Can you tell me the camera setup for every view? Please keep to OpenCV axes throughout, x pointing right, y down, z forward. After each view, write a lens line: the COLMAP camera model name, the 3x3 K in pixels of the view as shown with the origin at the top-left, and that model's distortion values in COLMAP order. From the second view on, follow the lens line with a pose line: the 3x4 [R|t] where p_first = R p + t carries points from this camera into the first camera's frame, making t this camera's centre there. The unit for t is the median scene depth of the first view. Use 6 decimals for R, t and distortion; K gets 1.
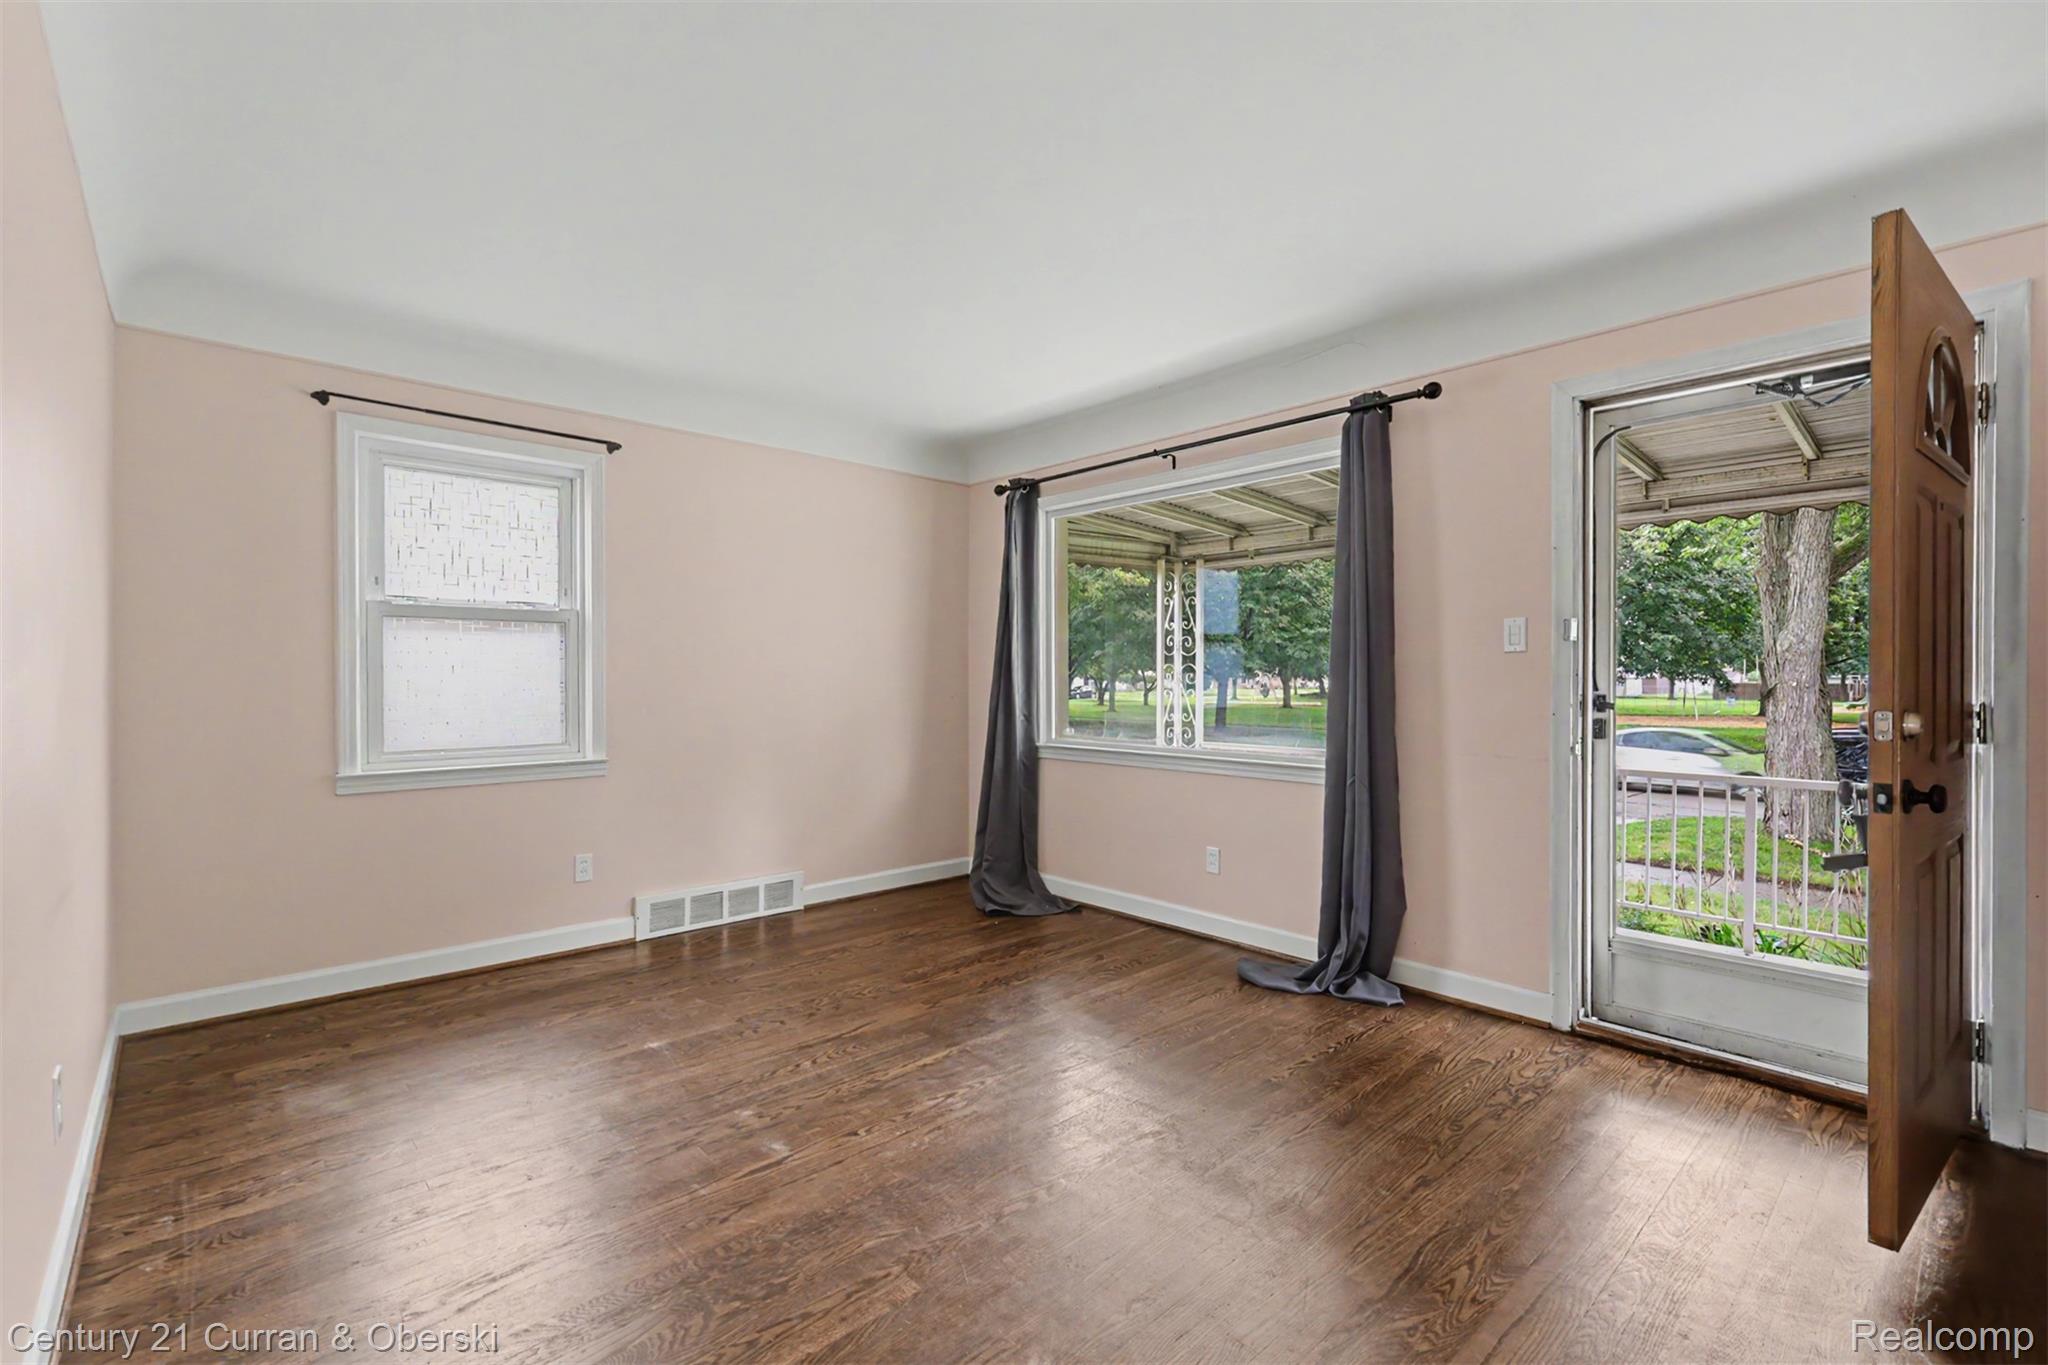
lens RADIAL K [[899.2, 0, 1031.5], [0, 899.2, 684.3], [0, 0, 1]] dist [0.000380, 0.000312]
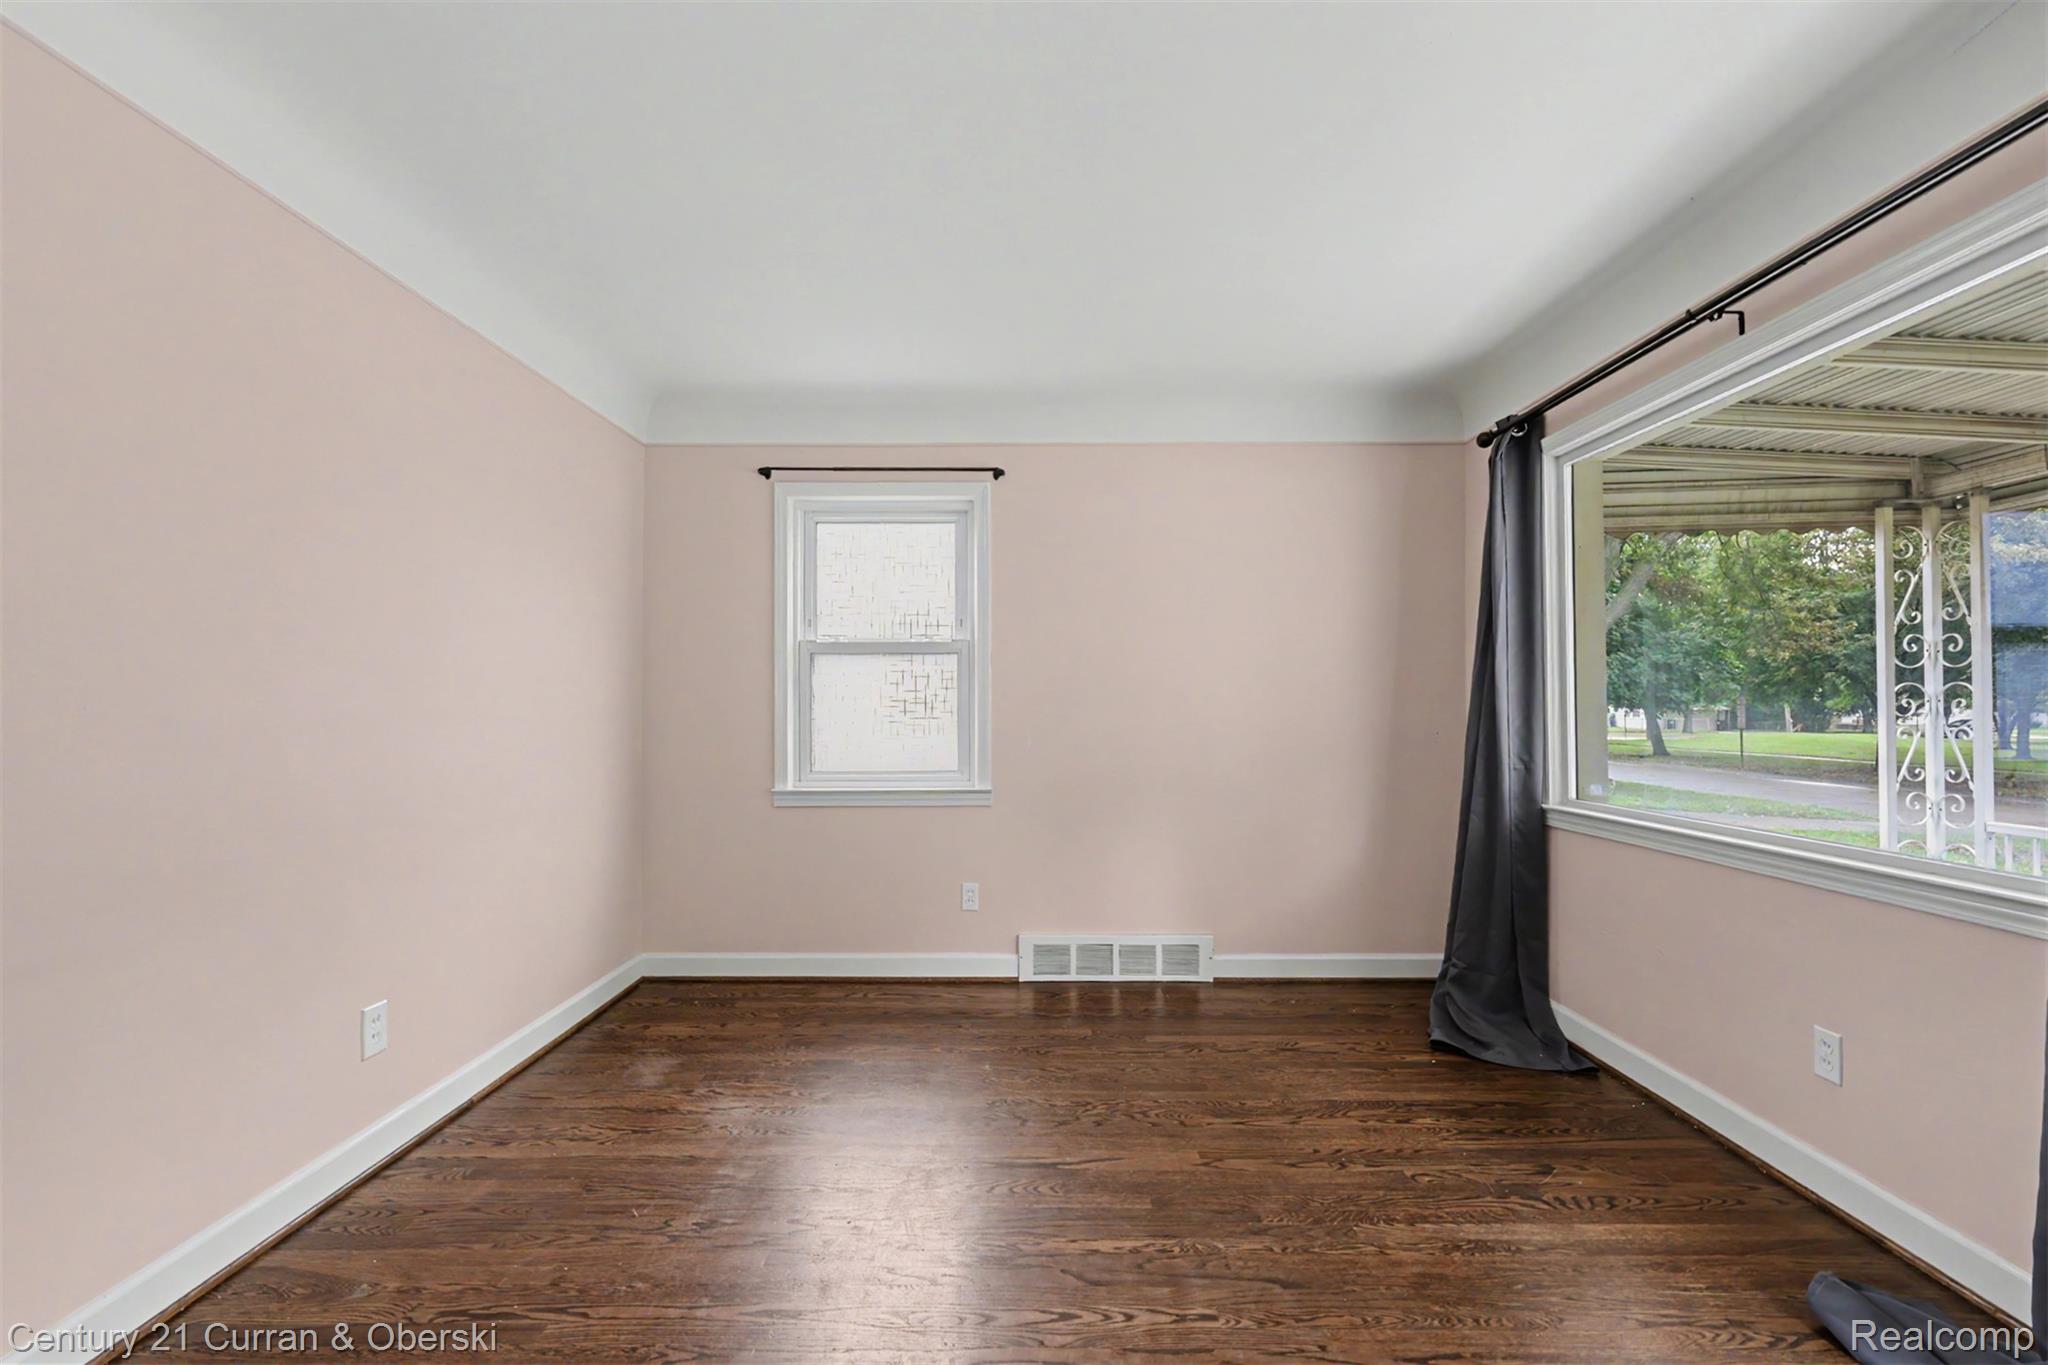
lens RADIAL K [[903.0, 0, 1023.6], [0, 903.0, 695.6], [0, 0, 1]] dist [-0.000736, -0.000163]
pose [[0.725244, -0.009456, -0.688427, 0.226120], [-0.004561, 0.999818, -0.018539, -0.001323], [0.688477, 0.016585, 0.725068, 0.294631]]
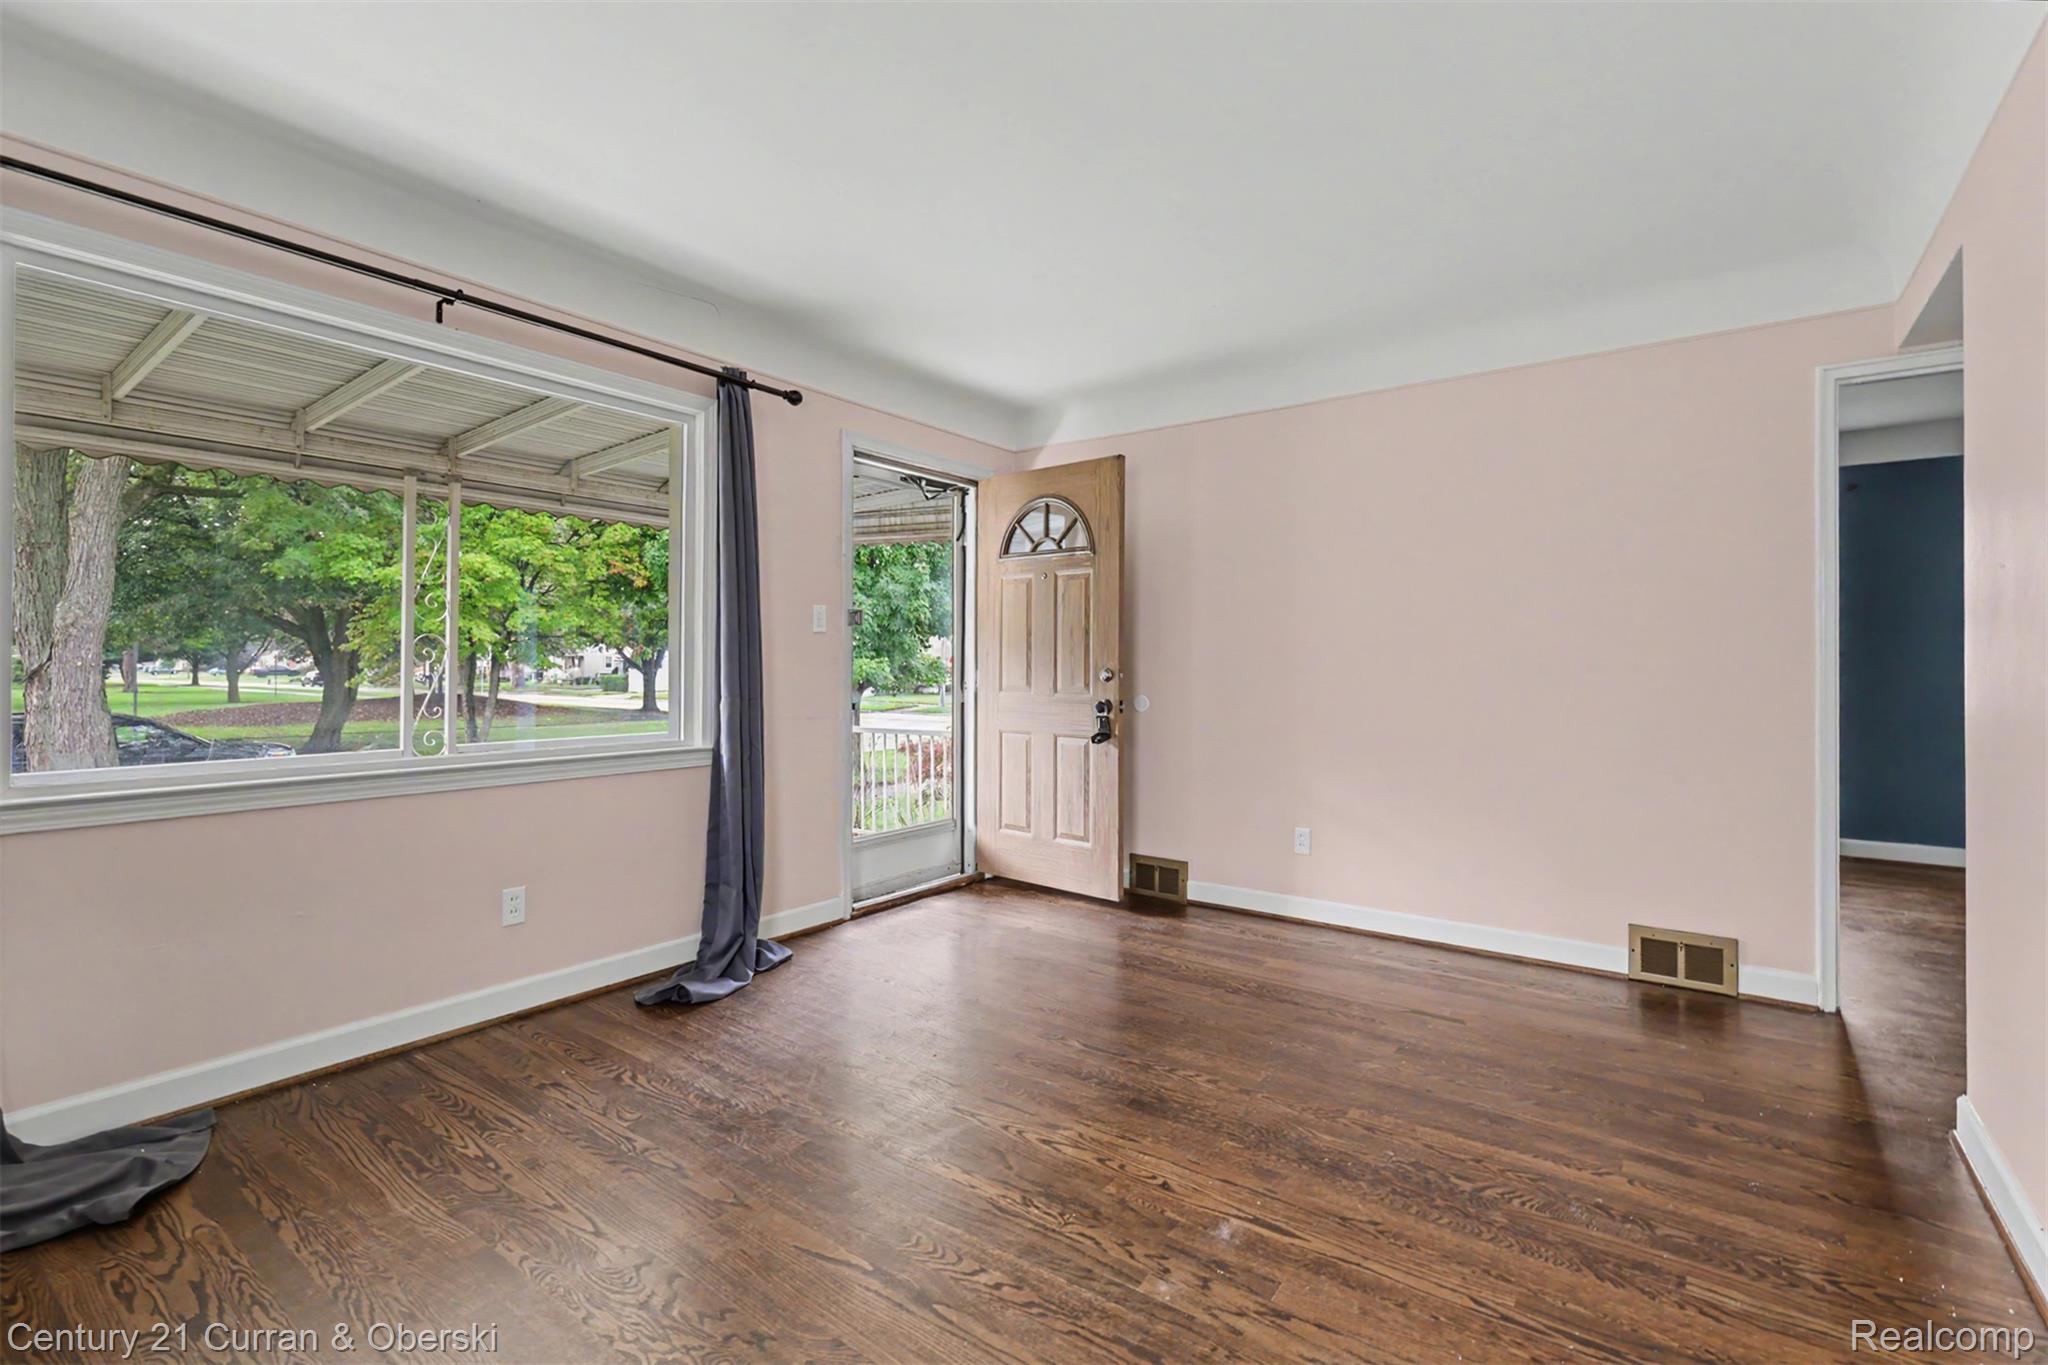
lens RADIAL K [[916.8, 0, 1023.3], [0, 916.8, 657.4], [0, 0, 1]] dist [-0.000558, -0.000226]
pose [[-0.180348, 0.003032, 0.983598, -0.584449], [0.004866, 0.999986, -0.002191, 0.002660], [-0.983591, 0.004391, -0.180360, 0.733859]]
